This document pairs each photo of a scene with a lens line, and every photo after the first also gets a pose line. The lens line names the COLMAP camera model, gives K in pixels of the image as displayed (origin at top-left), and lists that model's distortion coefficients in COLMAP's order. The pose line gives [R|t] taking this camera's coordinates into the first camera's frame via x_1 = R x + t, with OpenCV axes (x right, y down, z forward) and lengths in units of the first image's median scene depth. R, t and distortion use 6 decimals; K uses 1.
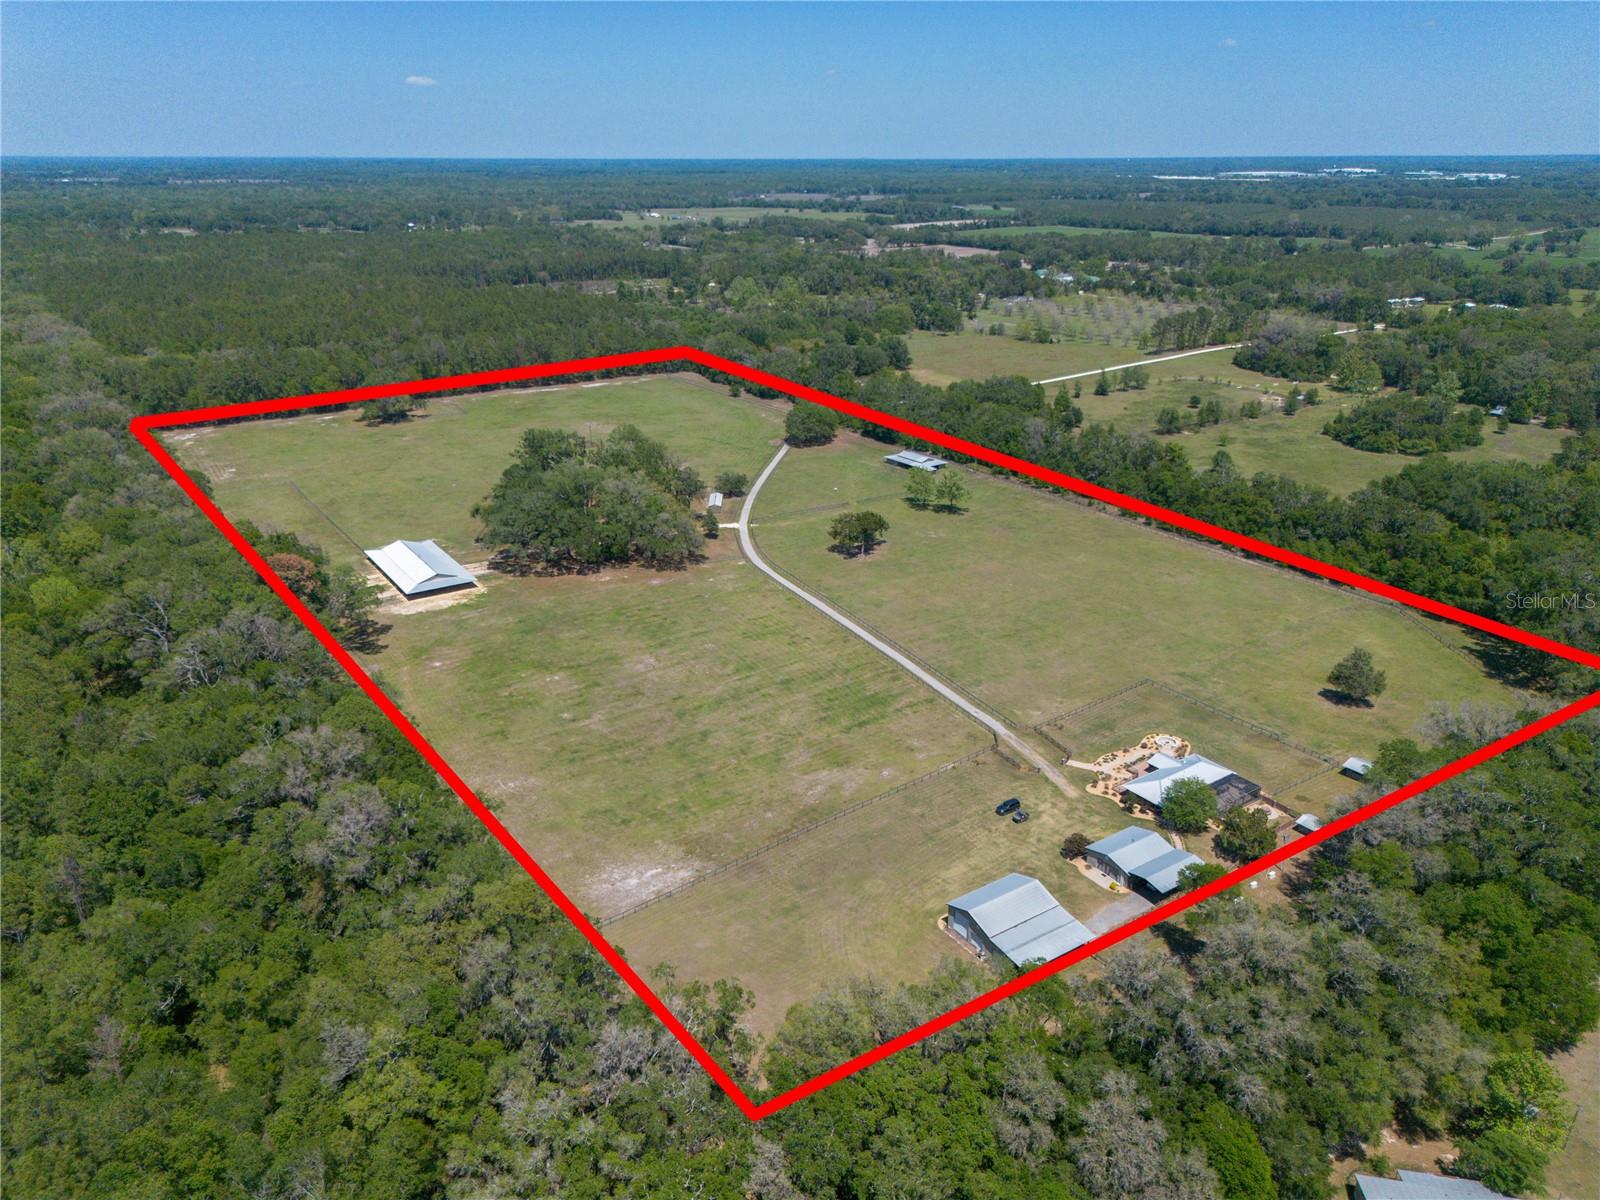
lens RADIAL K [[1139.0, 0, 804.5], [0, 1139.0, 605.4], [0, 0, 1]] dist [0.054432, -0.044648]
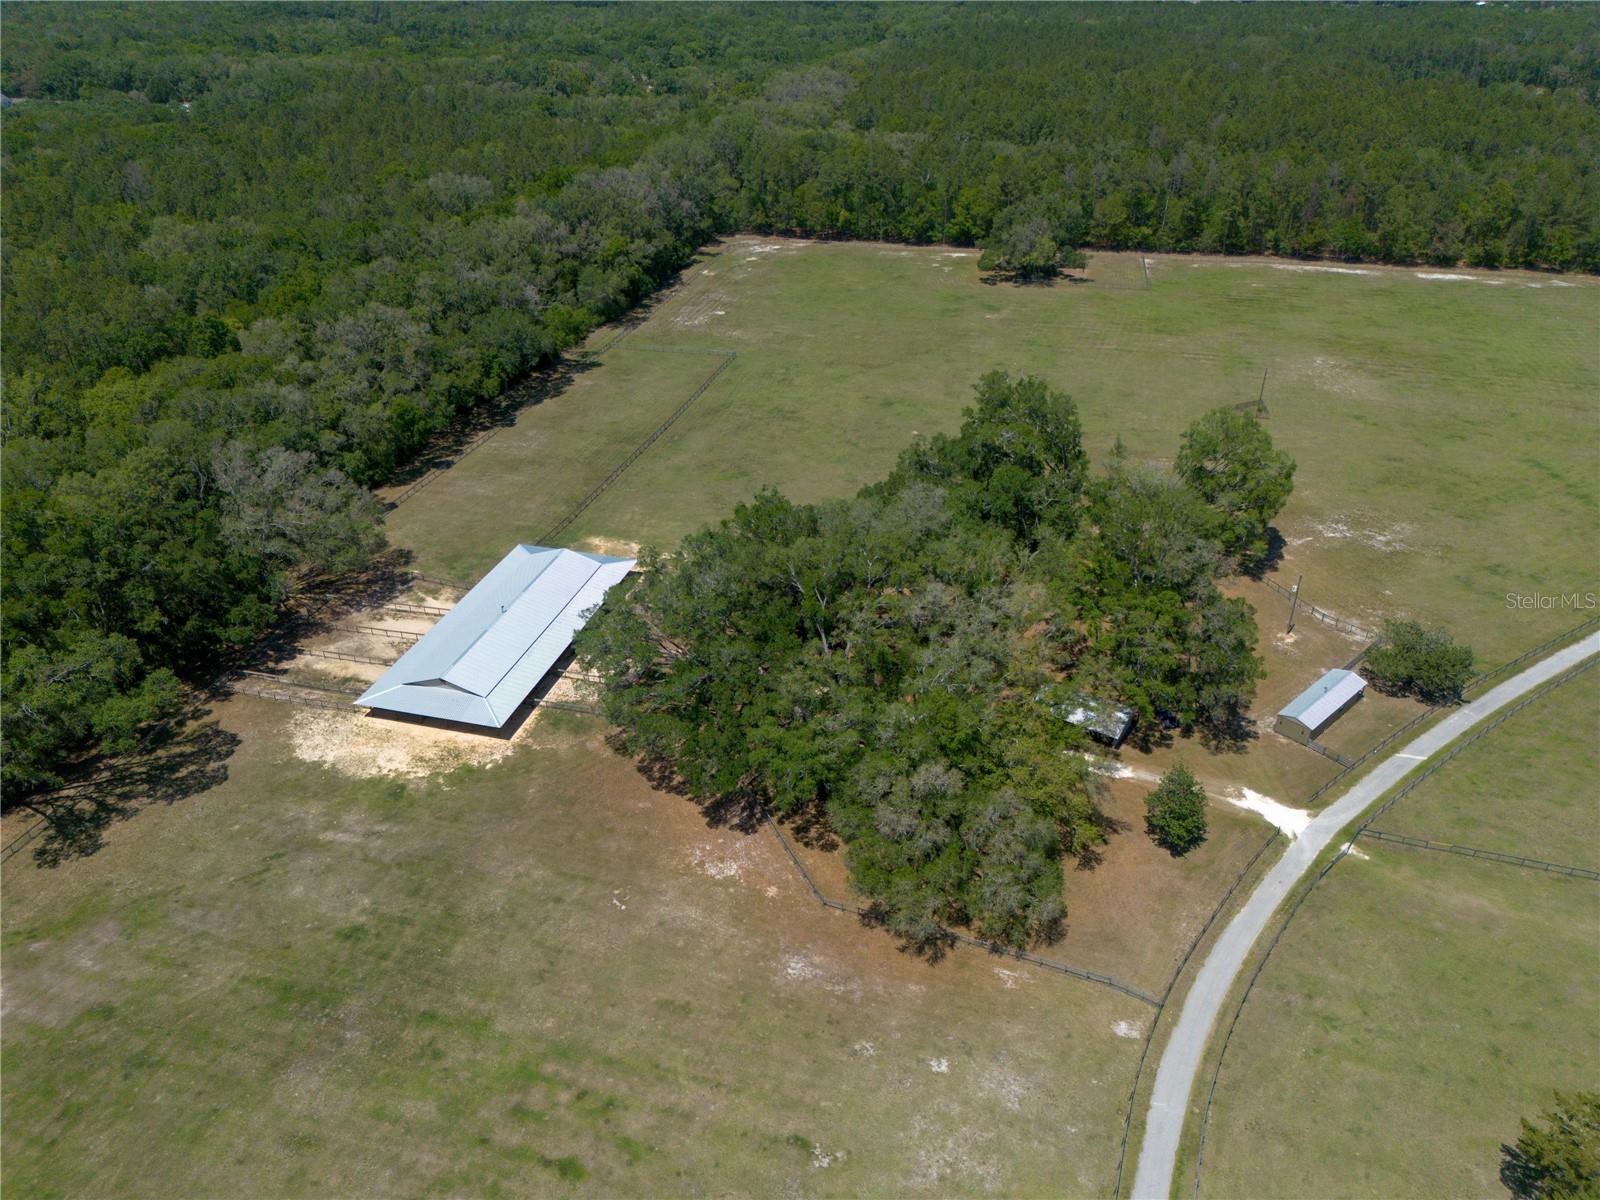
lens RADIAL K [[1139.0, 0, 801.5], [0, 1139.0, 593.3], [0, 0, 1]] dist [0.054432, -0.044648]
pose [[0.660122, 0.375567, -0.650530, 0.028714], [-0.278980, 0.926671, 0.251896, -0.141480], [0.697431, 0.015203, 0.716491, 0.537608]]
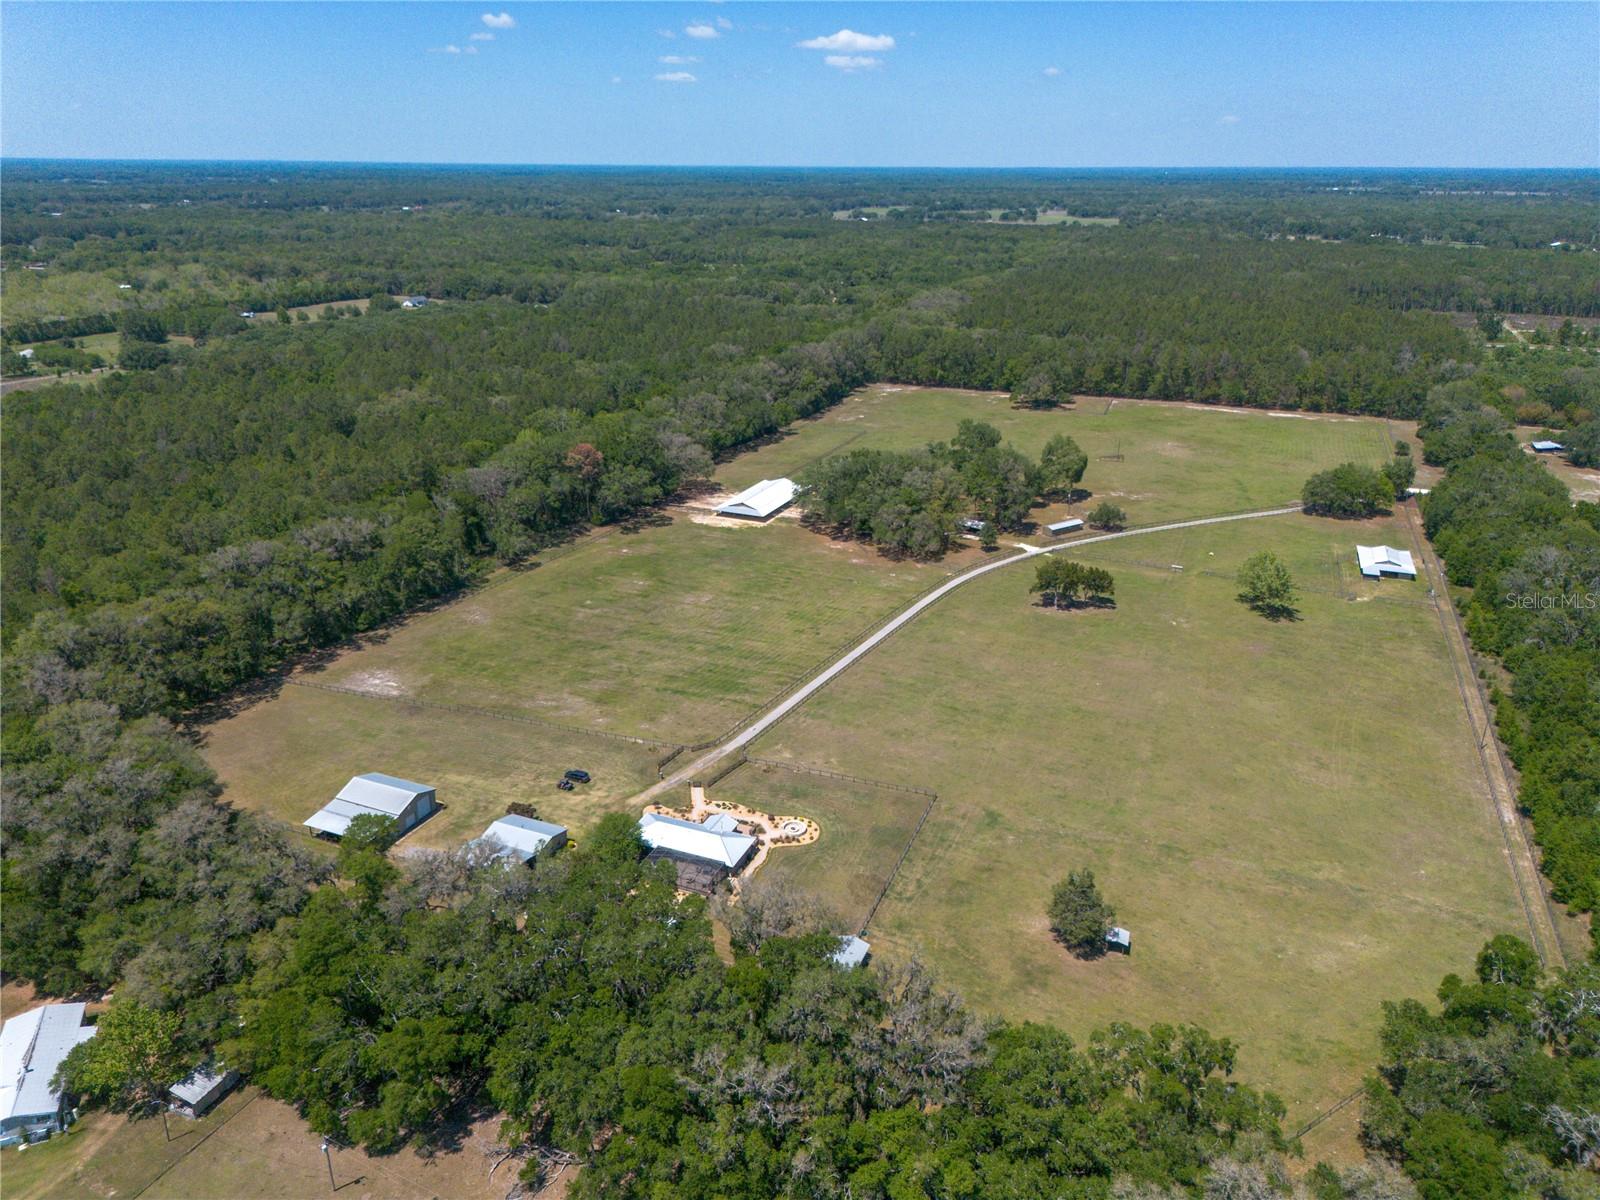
lens RADIAL K [[1139.0, 0, 790.9], [0, 1139.0, 599.6], [0, 0, 1]] dist [0.054432, -0.044648]
pose [[0.531852, 0.306476, -0.789434, 0.484143], [-0.316243, 0.936653, 0.150573, -0.089609], [0.785573, 0.169570, 0.595081, 0.227193]]
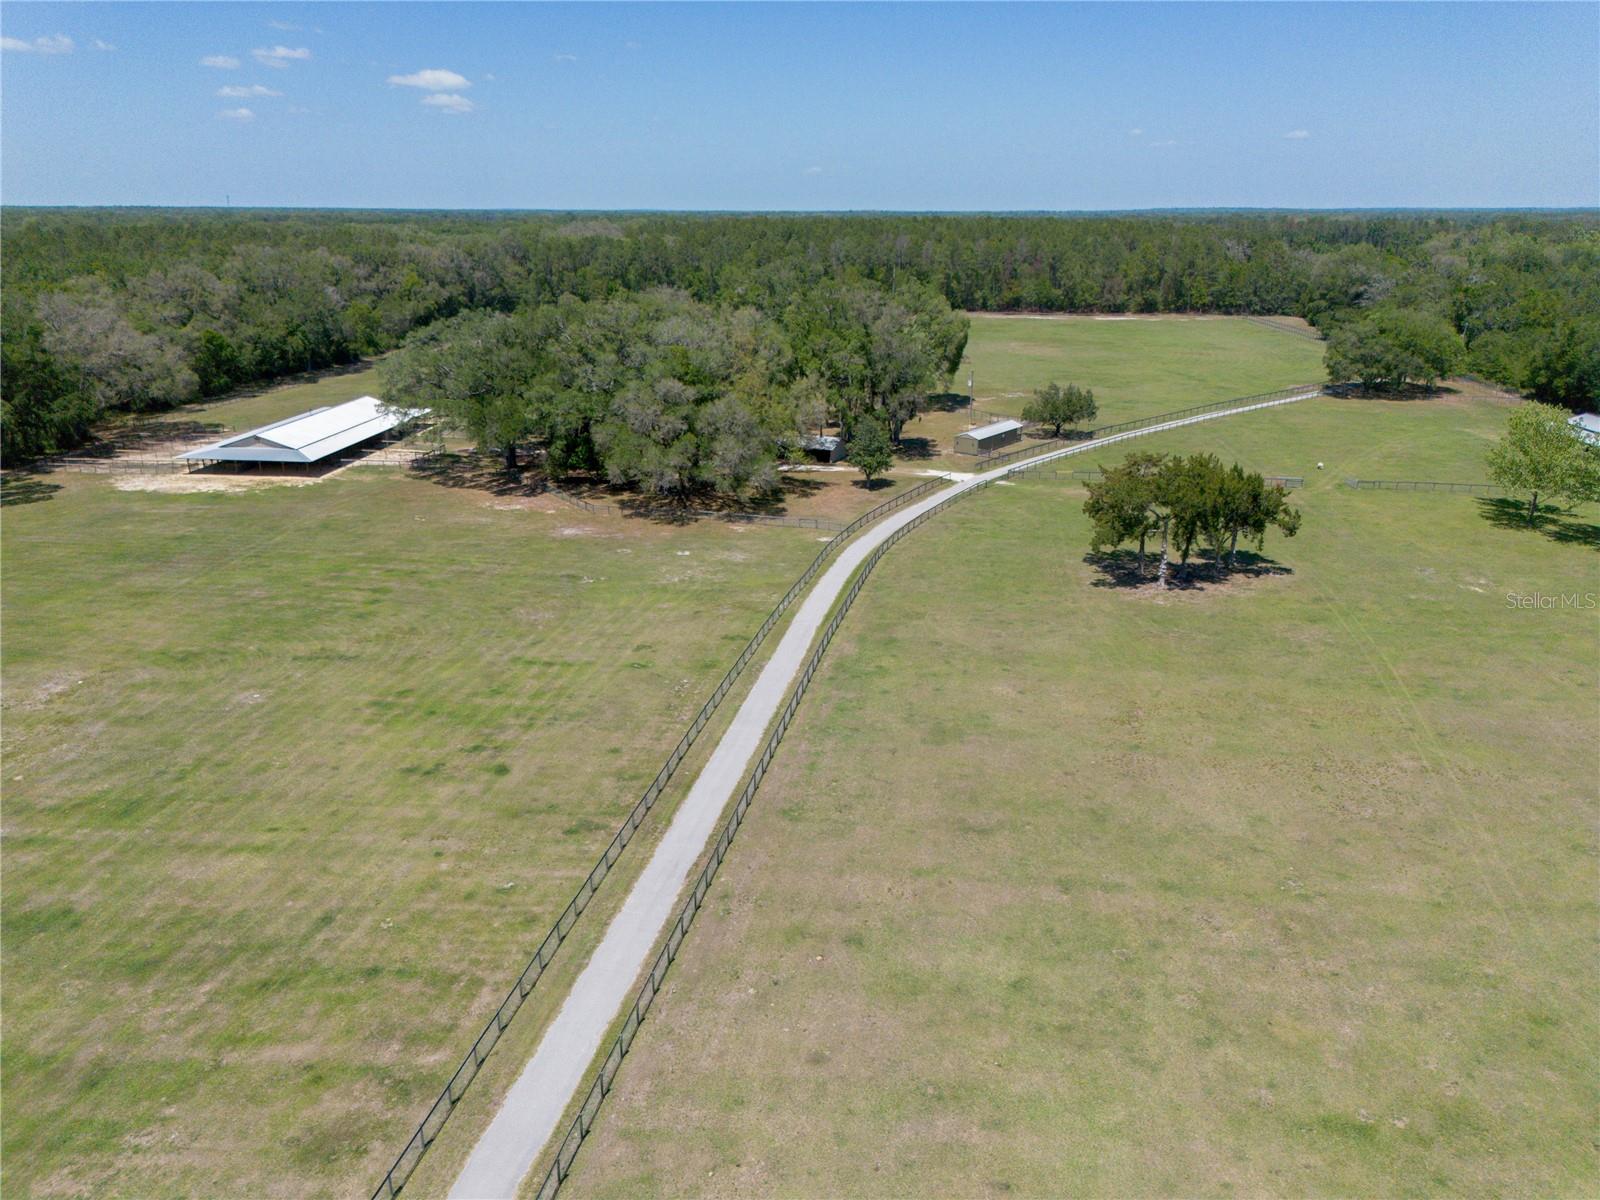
lens RADIAL K [[1139.0, 0, 802.9], [0, 1139.0, 593.9], [0, 0, 1]] dist [0.054432, -0.044648]
pose [[0.779479, 0.203351, -0.592503, 0.123754], [-0.234426, 0.971809, 0.025128, -0.019825], [0.580910, 0.119311, 0.805176, 0.509172]]
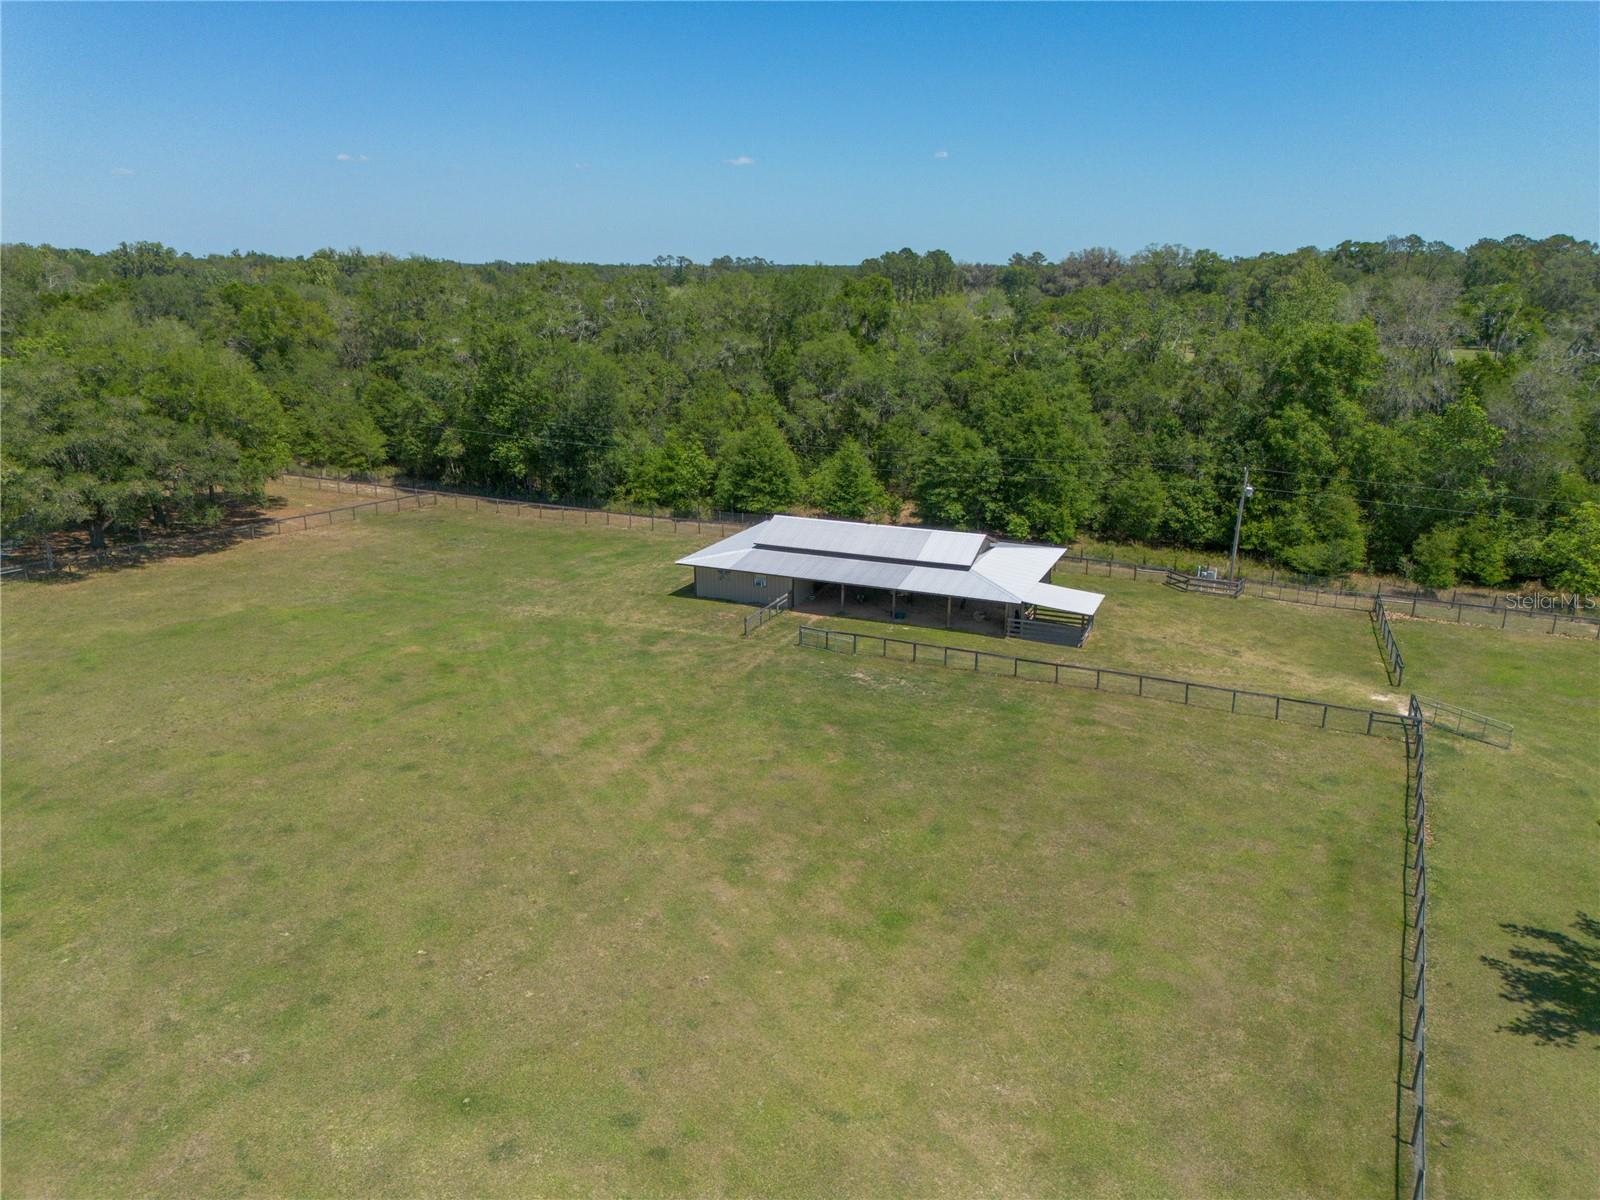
lens RADIAL K [[1139.0, 0, 799.5], [0, 1139.0, 600.3], [0, 0, 1]] dist [0.054432, -0.044648]
pose [[0.858743, -0.133883, 0.494606, 0.003717], [0.179031, 0.982823, -0.044800, -0.111818], [-0.480113, 0.127021, 0.867962, 0.829288]]
